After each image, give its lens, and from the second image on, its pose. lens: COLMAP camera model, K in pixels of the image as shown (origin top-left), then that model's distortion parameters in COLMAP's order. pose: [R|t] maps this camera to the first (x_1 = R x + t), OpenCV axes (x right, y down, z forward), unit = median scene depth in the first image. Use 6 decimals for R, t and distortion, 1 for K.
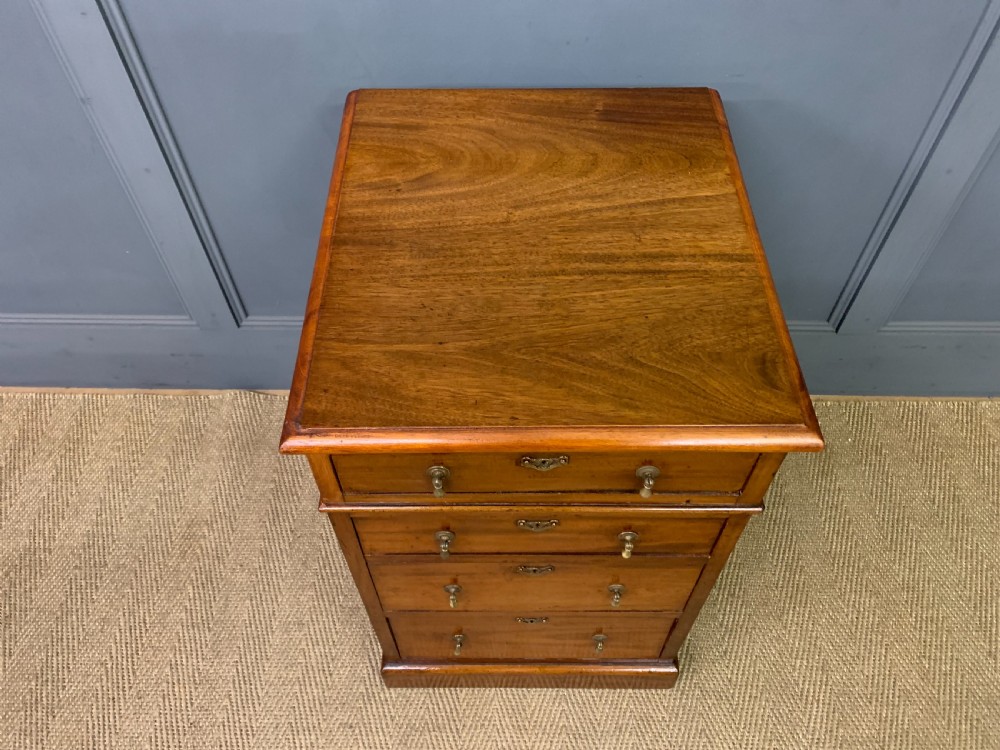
lens RADIAL K [[772.0, 0, 490.6], [0, 772.0, 381.2], [0, 0, 1]] dist [0.027362, -0.017735]
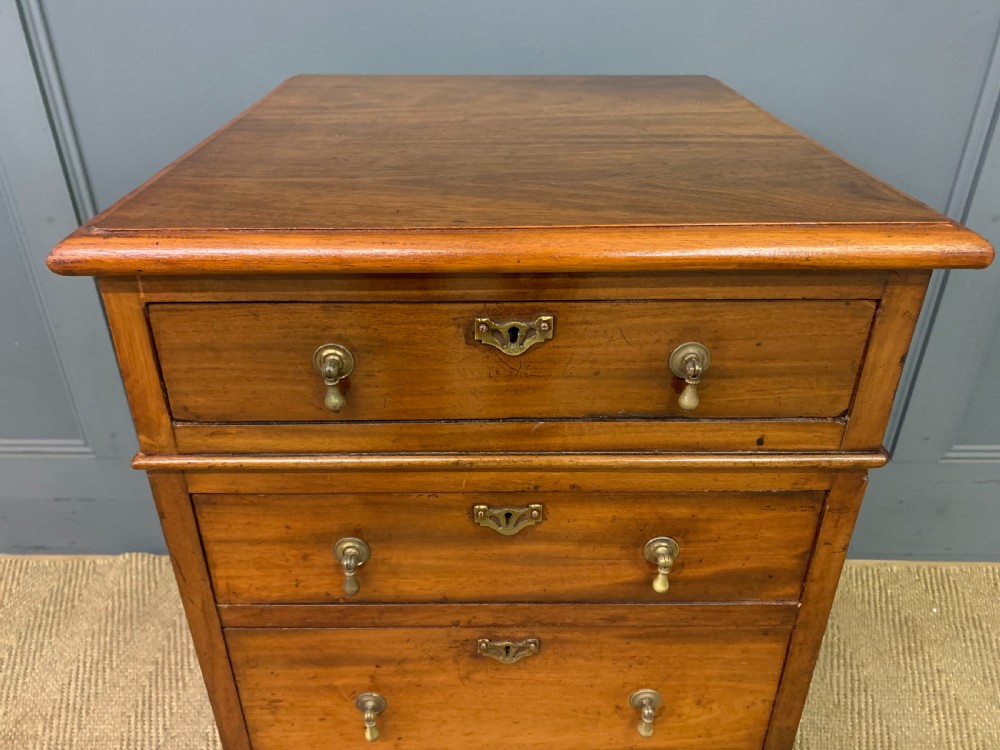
lens RADIAL K [[772.0, 0, 491.4], [0, 772.0, 384.3], [0, 0, 1]] dist [0.027362, -0.017735]
pose [[0.999904, 0.007166, 0.011844, 0.035151], [-0.001804, 0.915753, -0.401738, 0.289476], [-0.013725, 0.401678, 0.915678, 0.364432]]
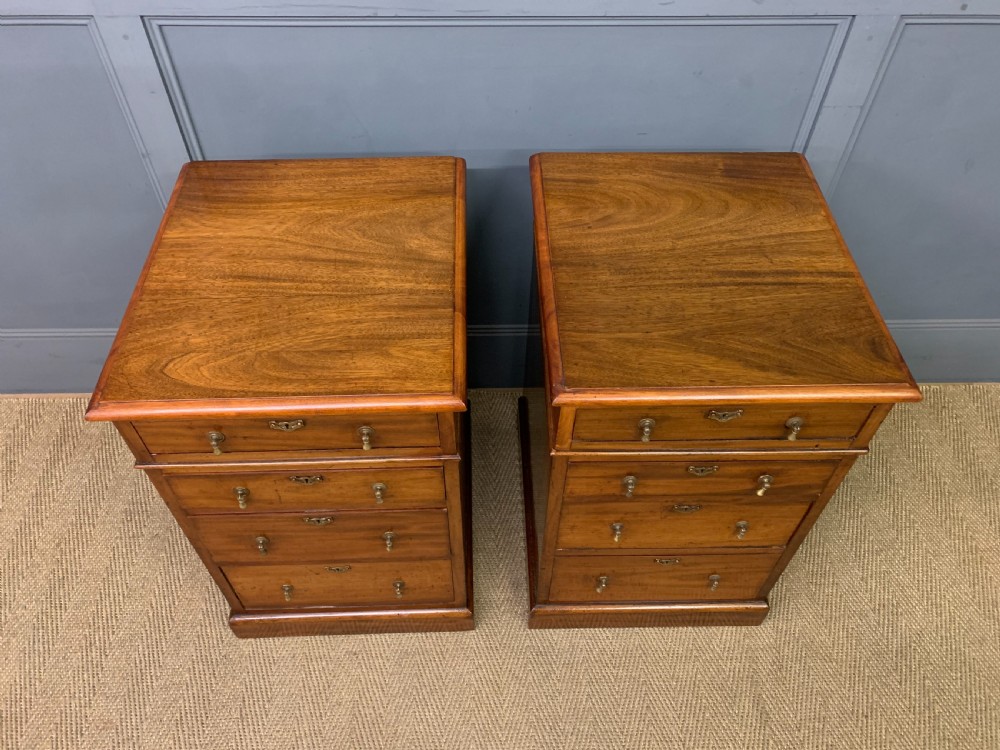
lens RADIAL K [[772.0, 0, 497.0], [0, 772.0, 371.3], [0, 0, 1]] dist [0.027362, -0.017735]
pose [[0.998892, -0.007080, 0.046521, -0.318142], [0.009878, 0.998138, -0.060191, 0.081711], [-0.046009, 0.060584, 0.997102, -0.313202]]
